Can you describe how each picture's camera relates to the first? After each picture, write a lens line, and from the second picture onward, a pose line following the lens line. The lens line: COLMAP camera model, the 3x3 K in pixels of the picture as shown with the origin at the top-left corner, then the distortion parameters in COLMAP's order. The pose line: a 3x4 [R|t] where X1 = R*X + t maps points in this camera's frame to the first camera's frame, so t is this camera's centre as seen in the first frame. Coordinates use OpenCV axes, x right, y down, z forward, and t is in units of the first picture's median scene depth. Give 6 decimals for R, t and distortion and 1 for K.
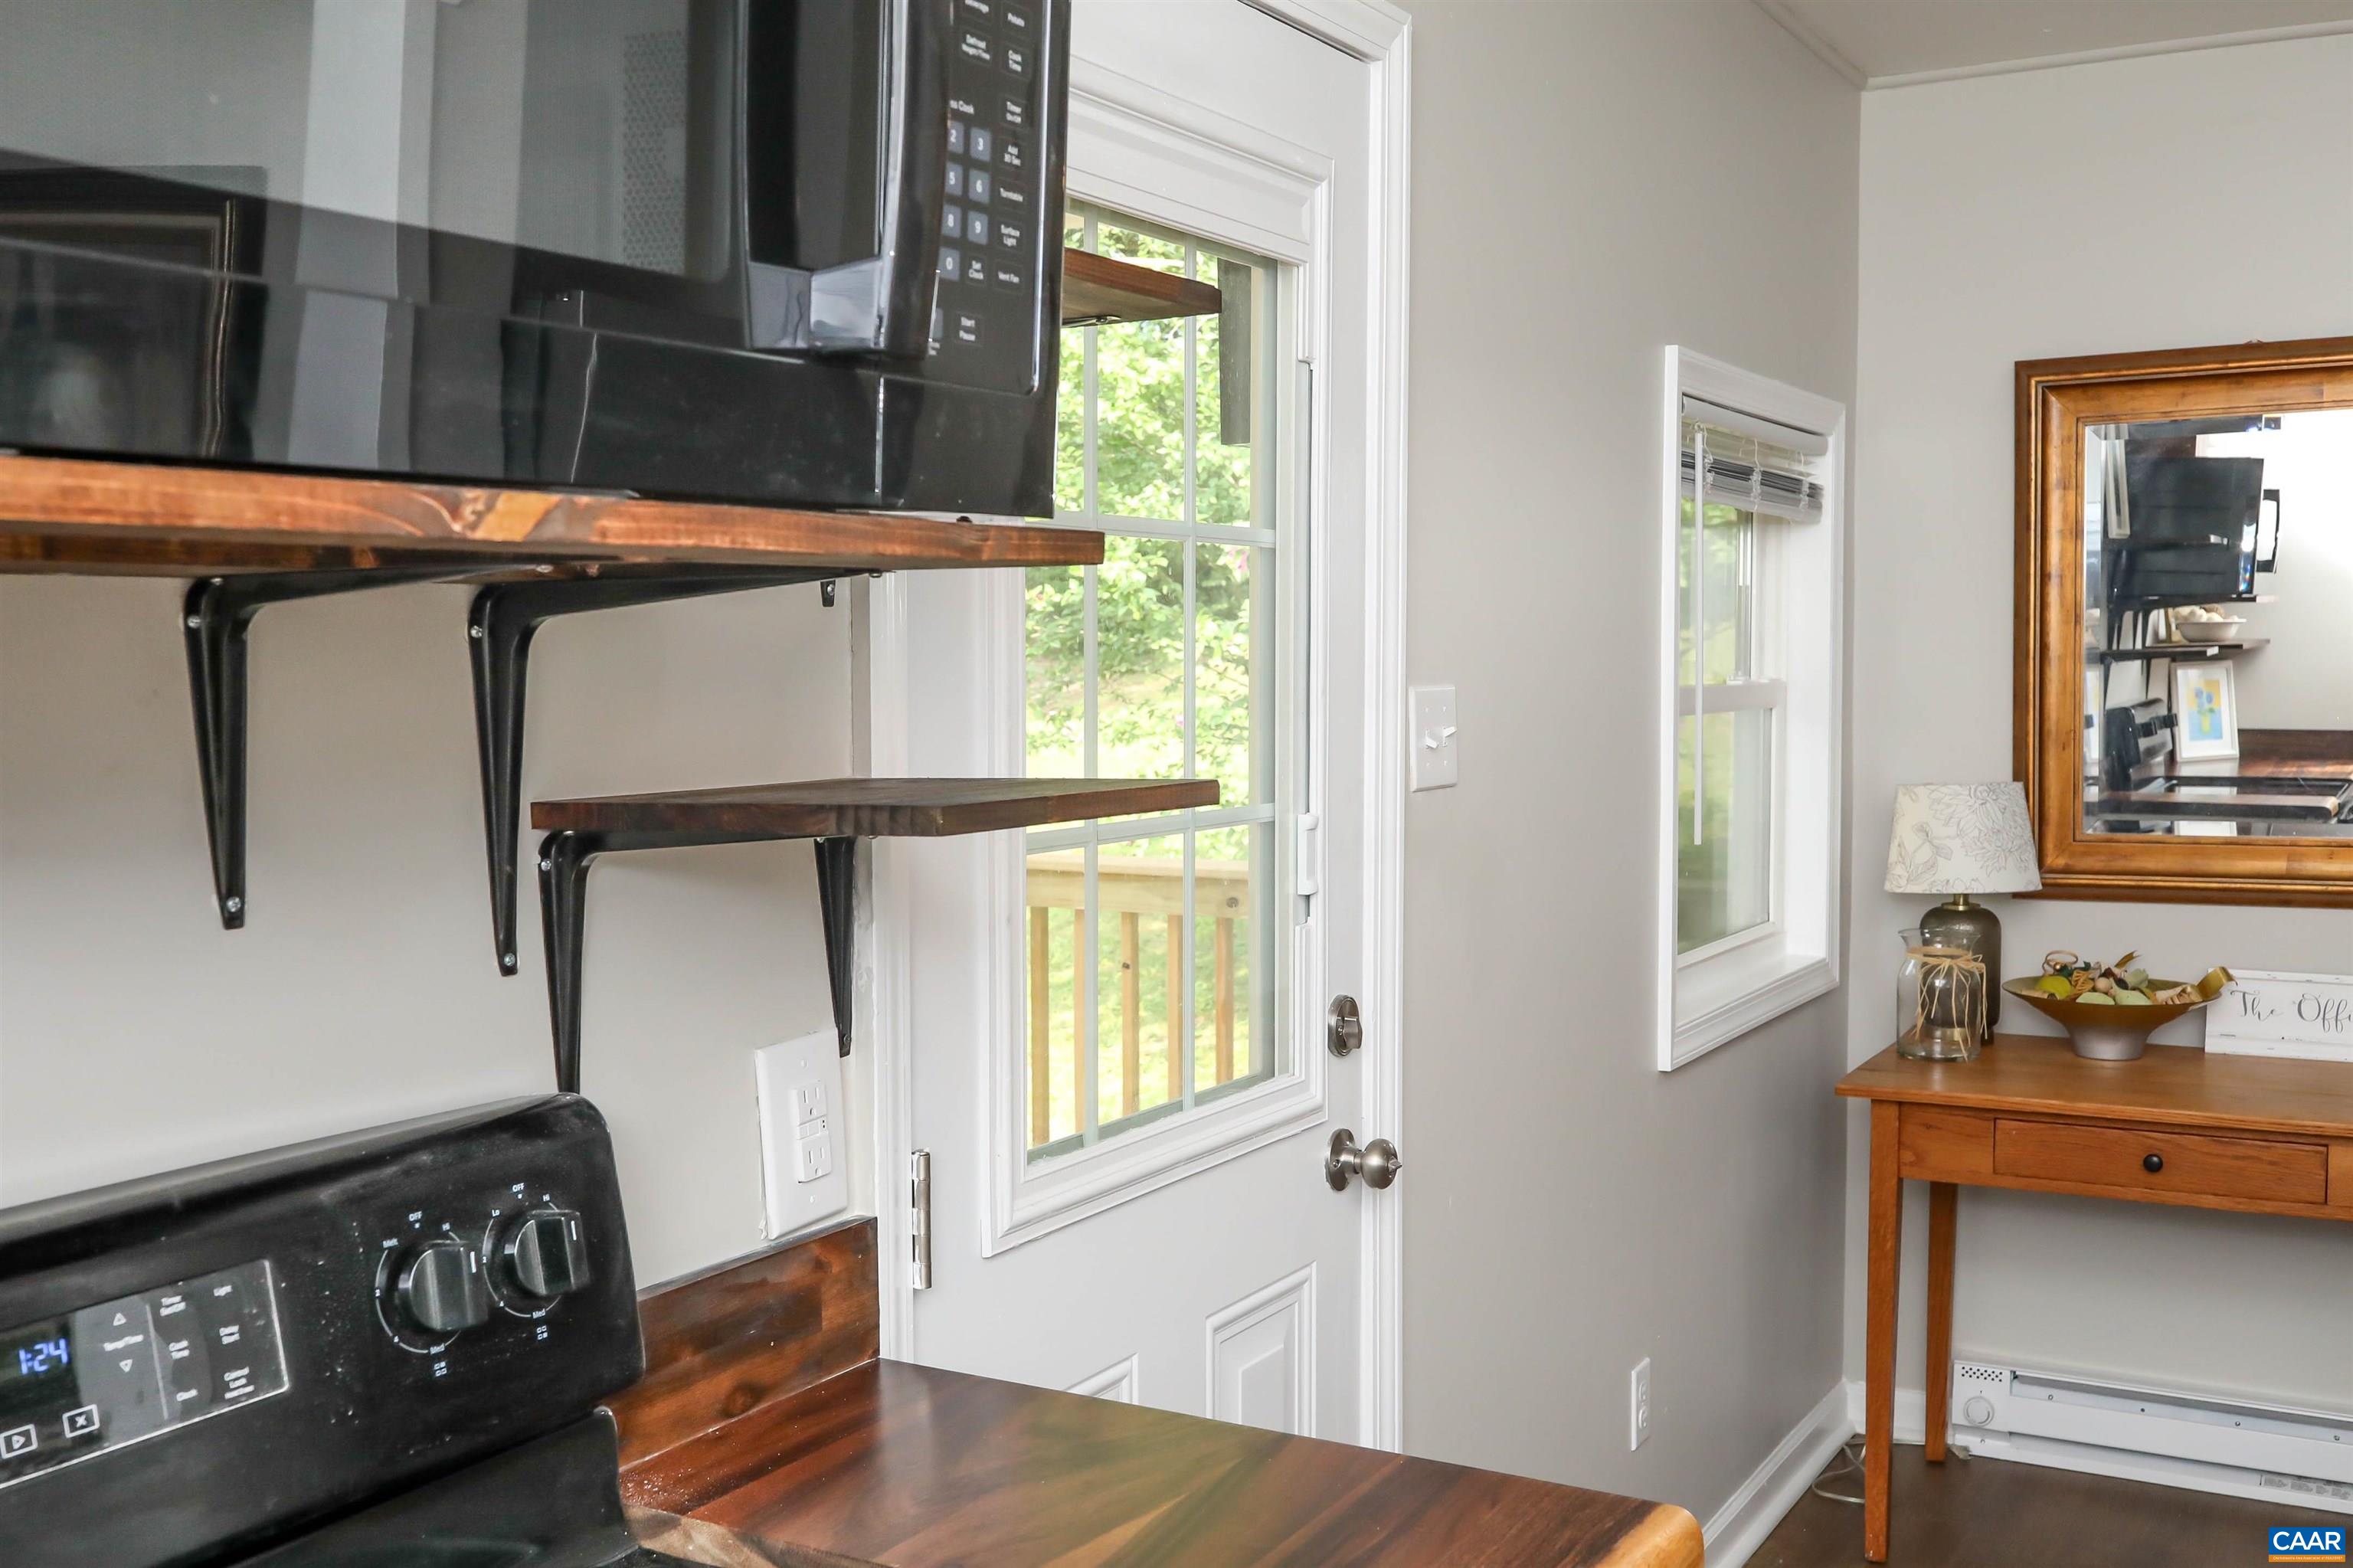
lens RADIAL K [[2333.8, 0, 1206.4], [0, 2333.8, 799.8], [0, 0, 1]] dist [-0.053444, 0.201558]
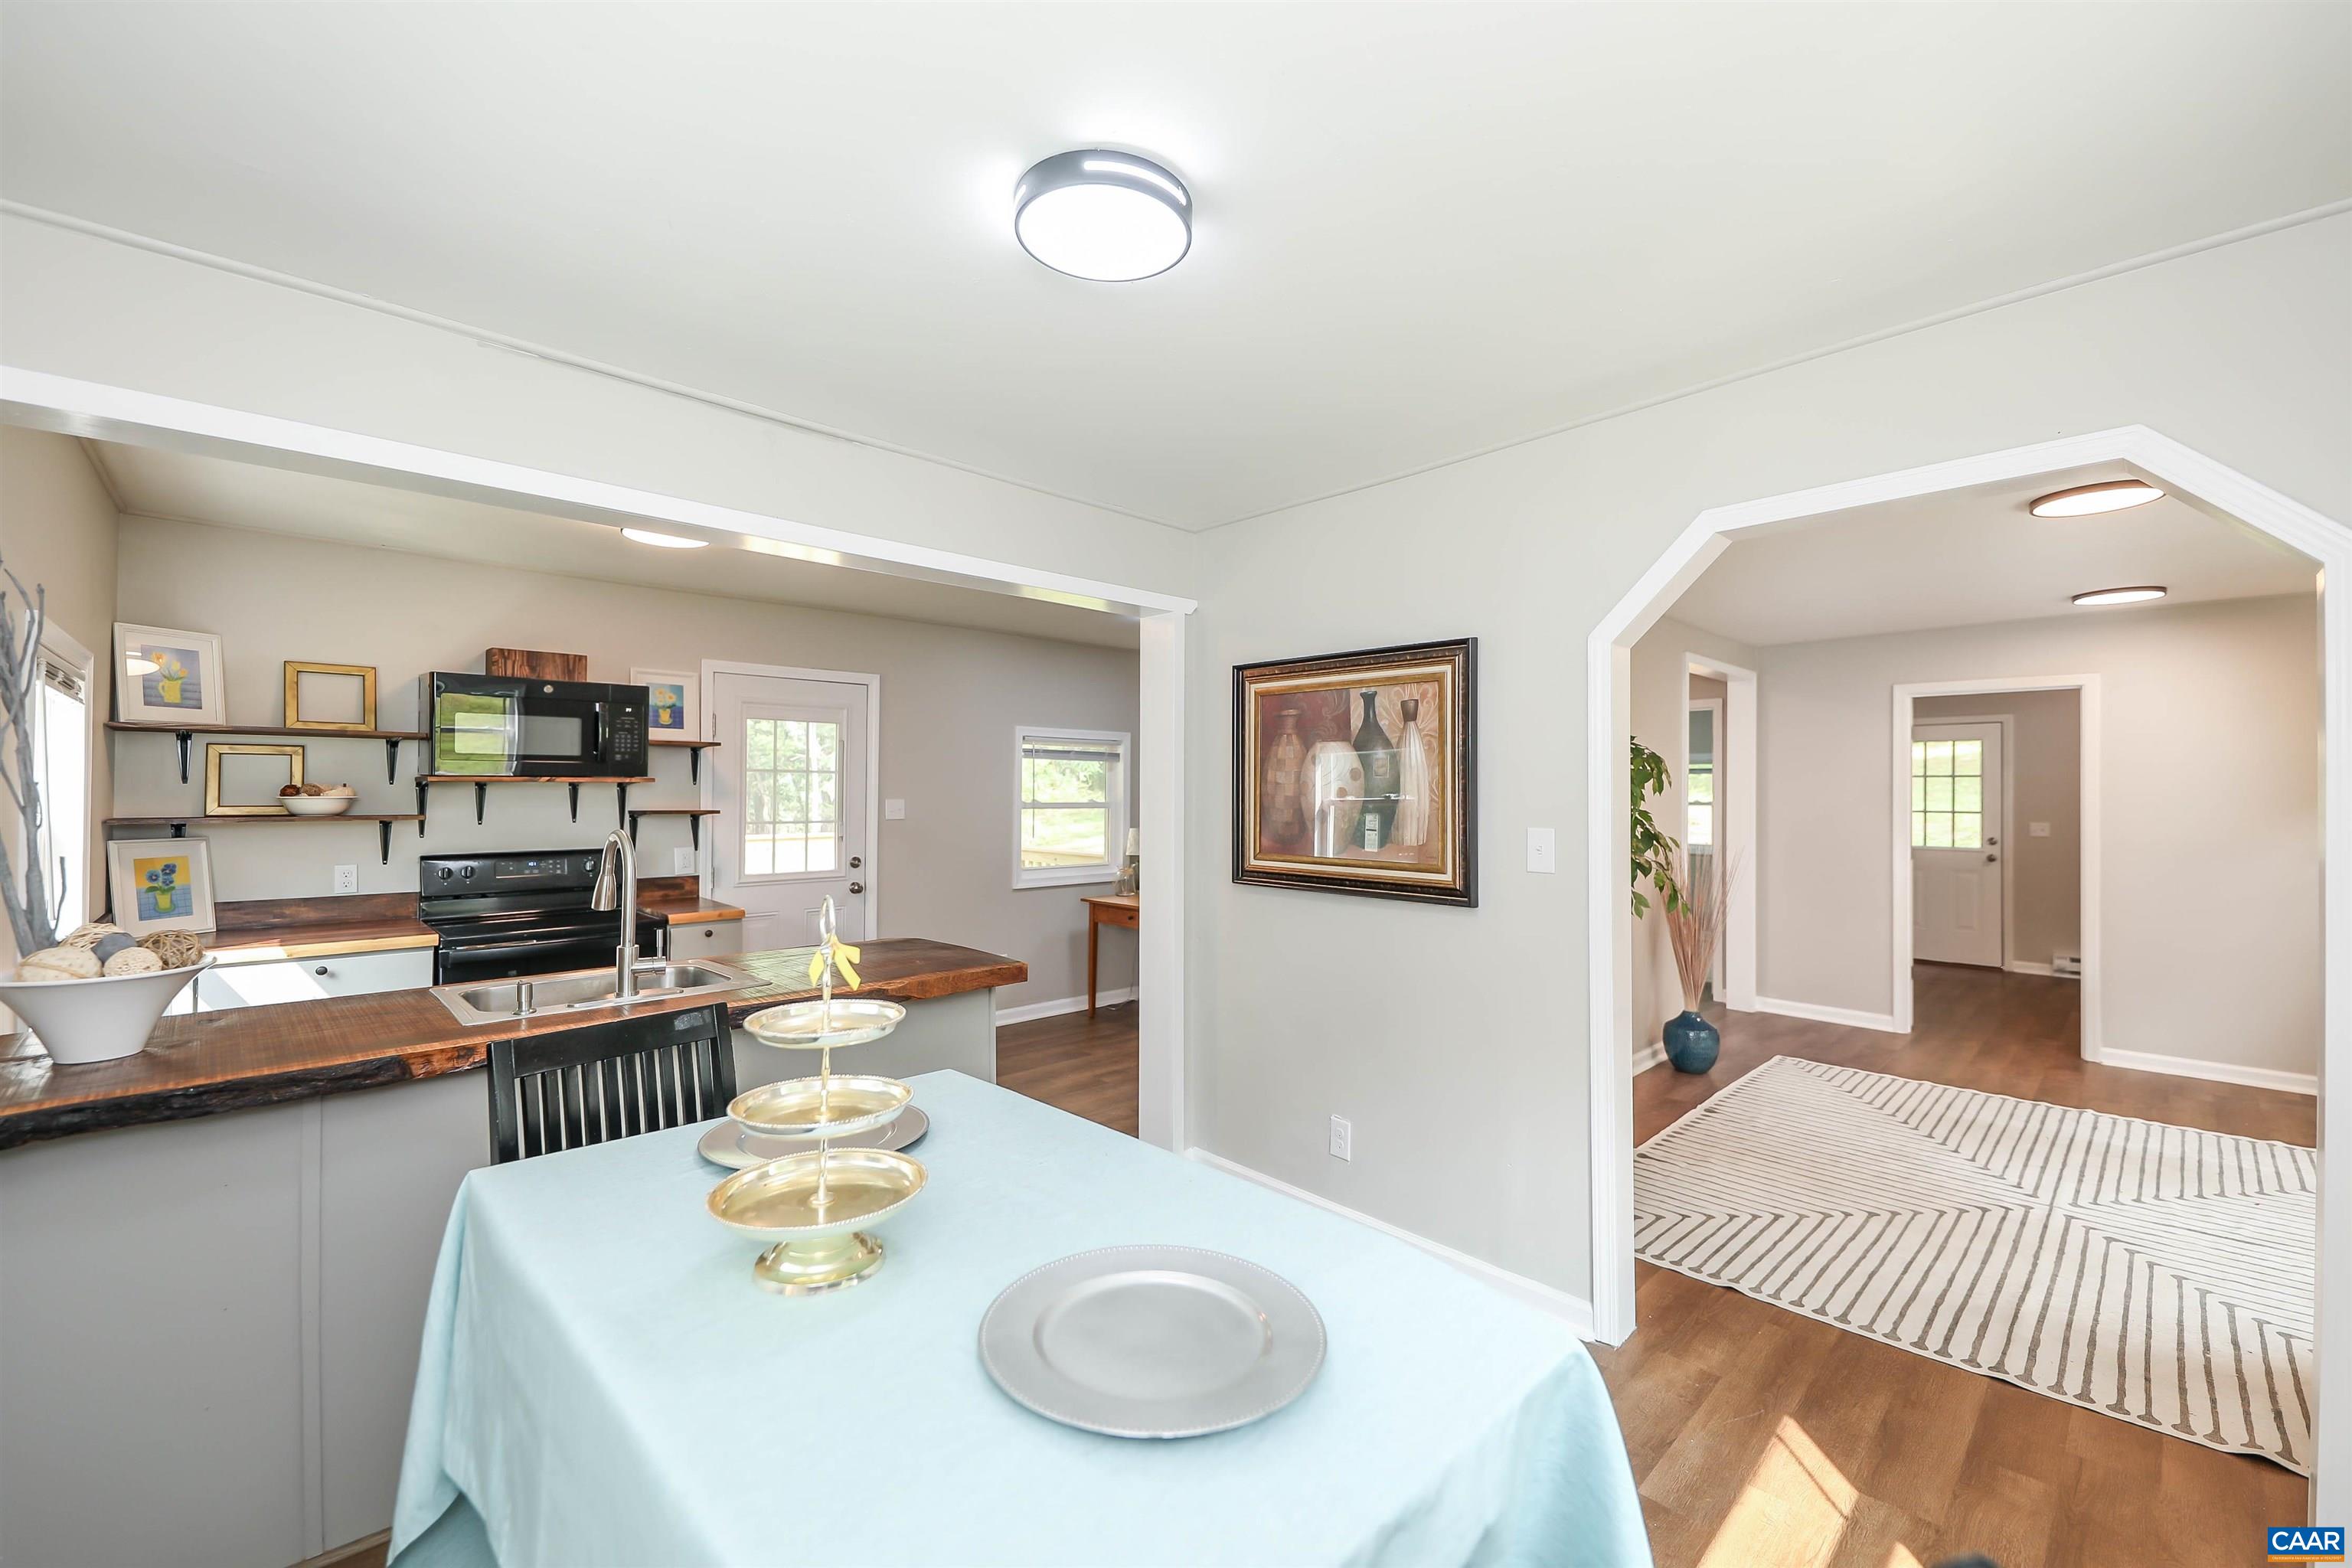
lens RADIAL K [[951.0, 0, 1176.0], [0, 951.0, 784.0], [0, 0, 1]] dist [0.024835, -0.013814]
pose [[0.958541, 0.010536, -0.284761, 1.406995], [-0.031327, 0.997155, -0.068556, 0.046196], [0.283228, 0.074635, 0.956144, -0.910238]]
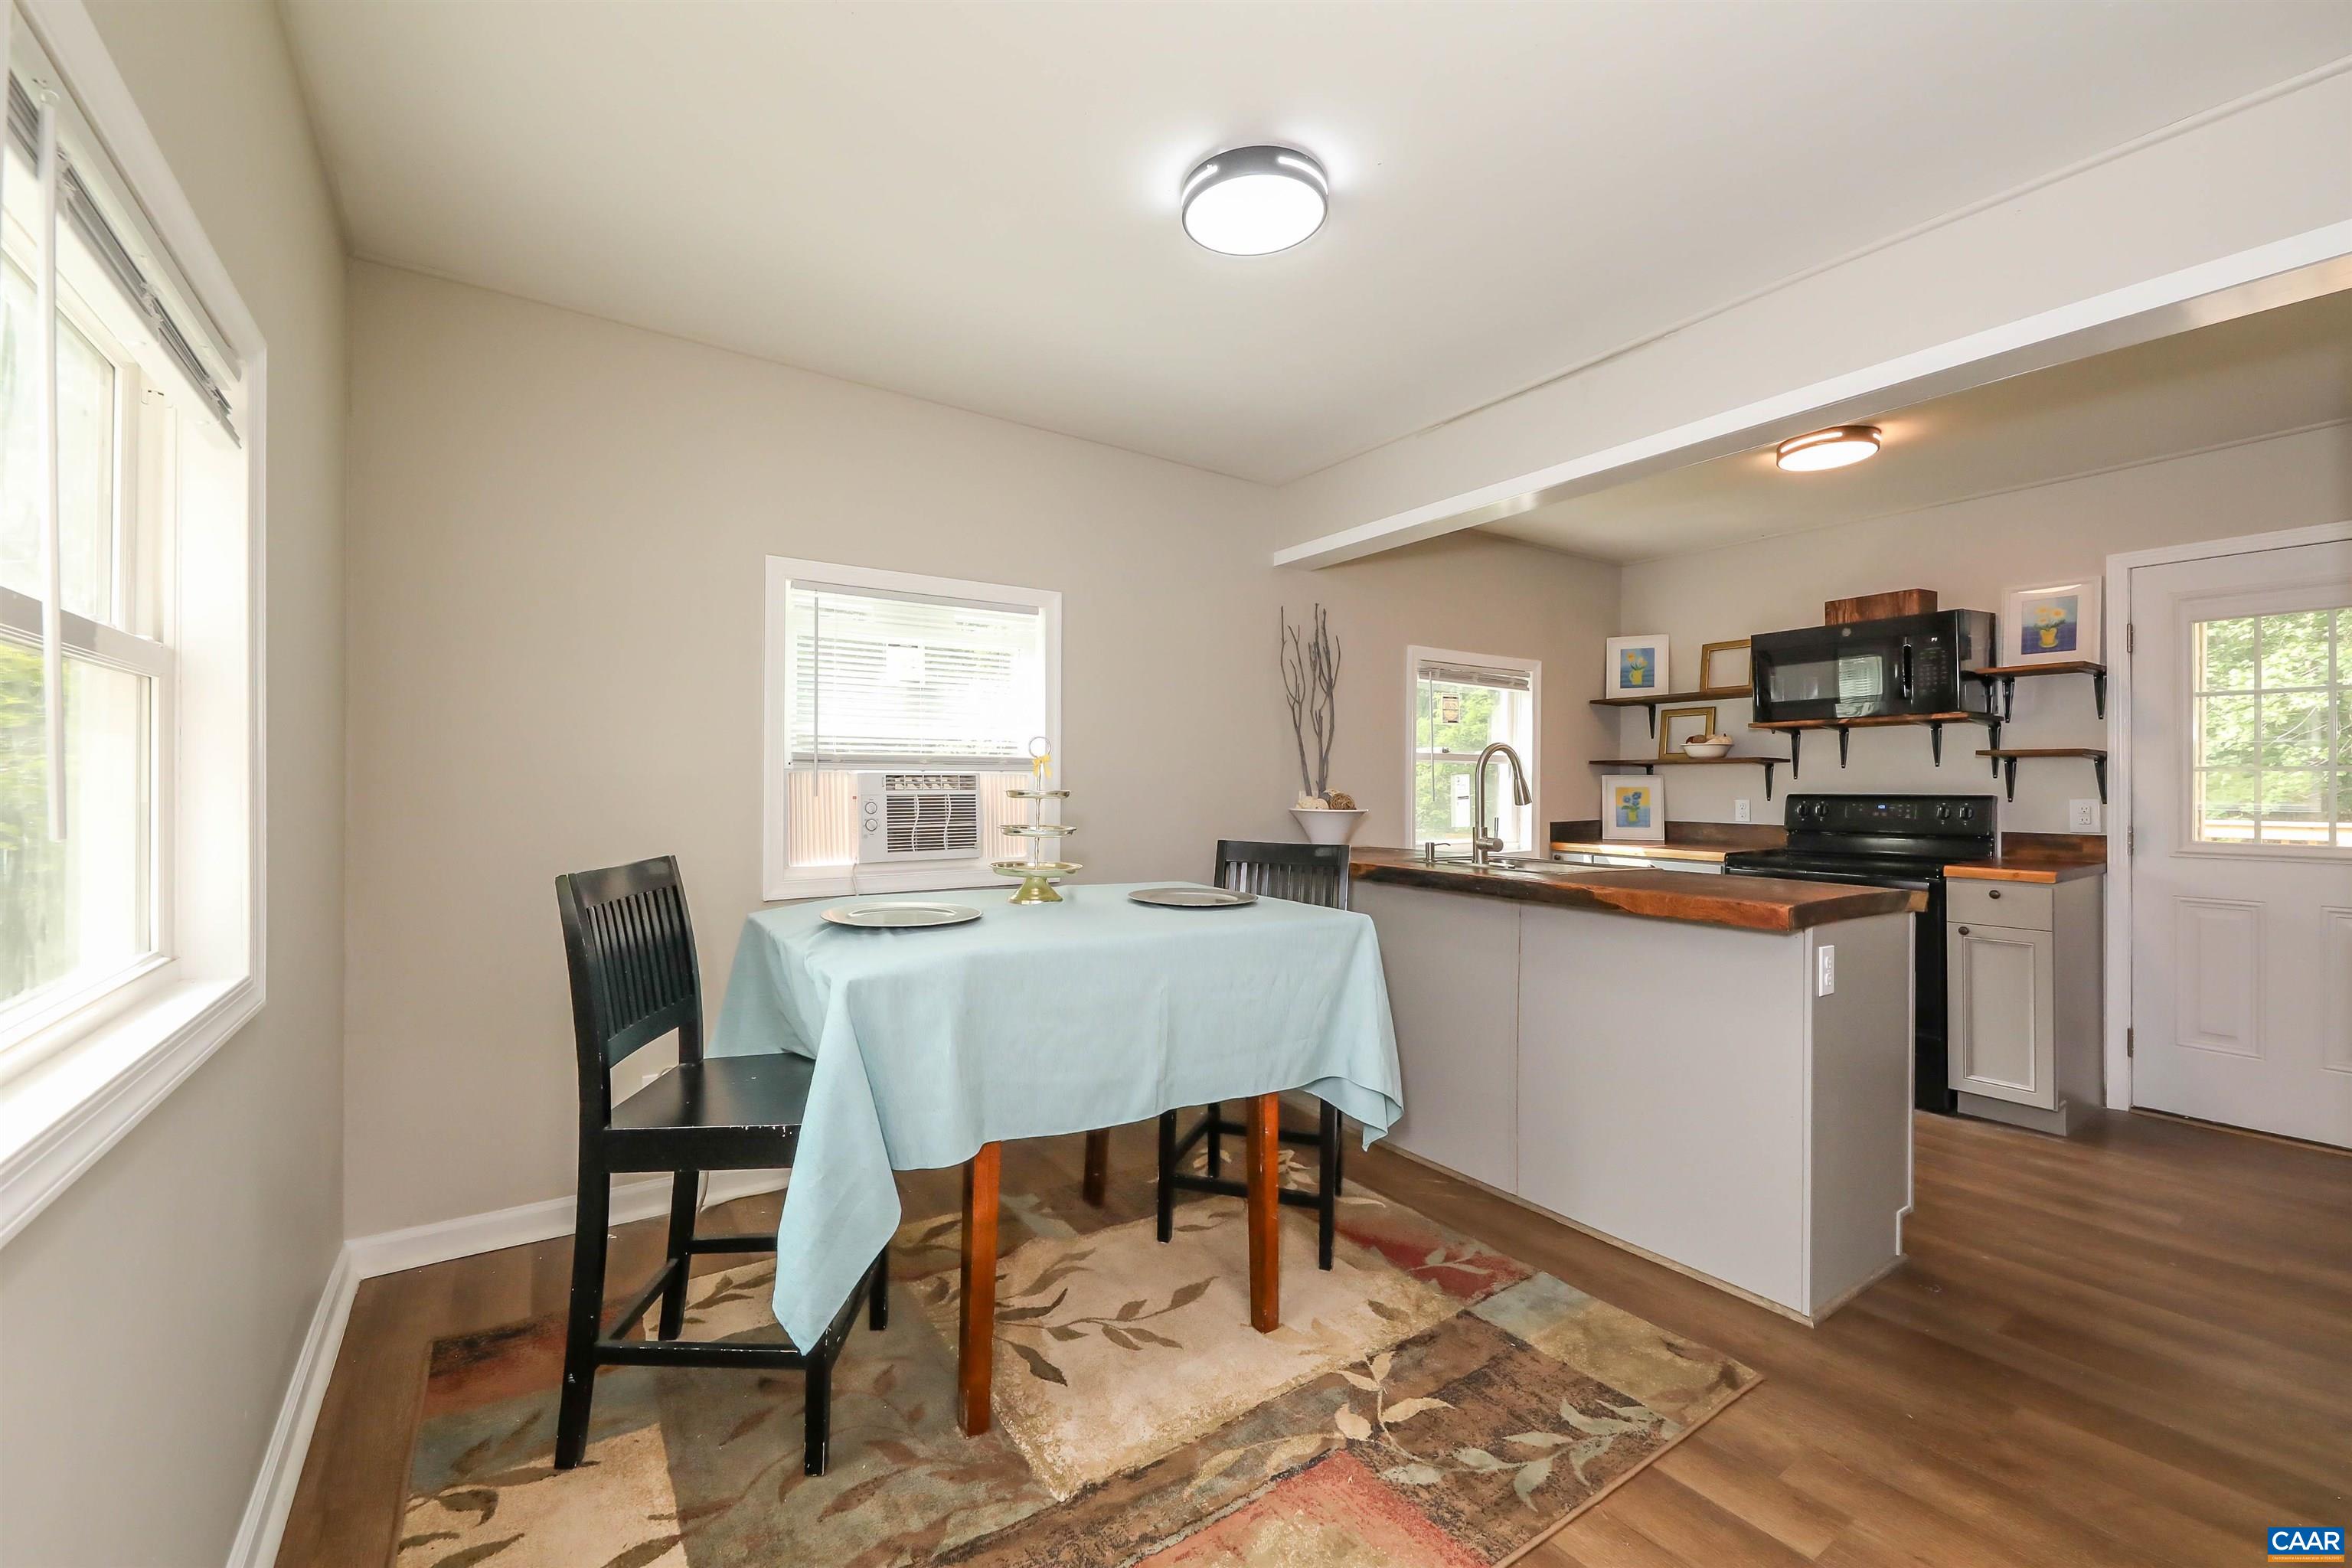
lens RADIAL K [[938.6, 0, 1176.8], [0, 938.6, 781.1], [0, 0, 1]] dist [0.015381, -0.009310]
pose [[-0.443516, 0.010096, -0.896210, 1.918317], [-0.052041, 0.997959, 0.036997, 0.065728], [0.894754, 0.063049, -0.442085, 0.047533]]
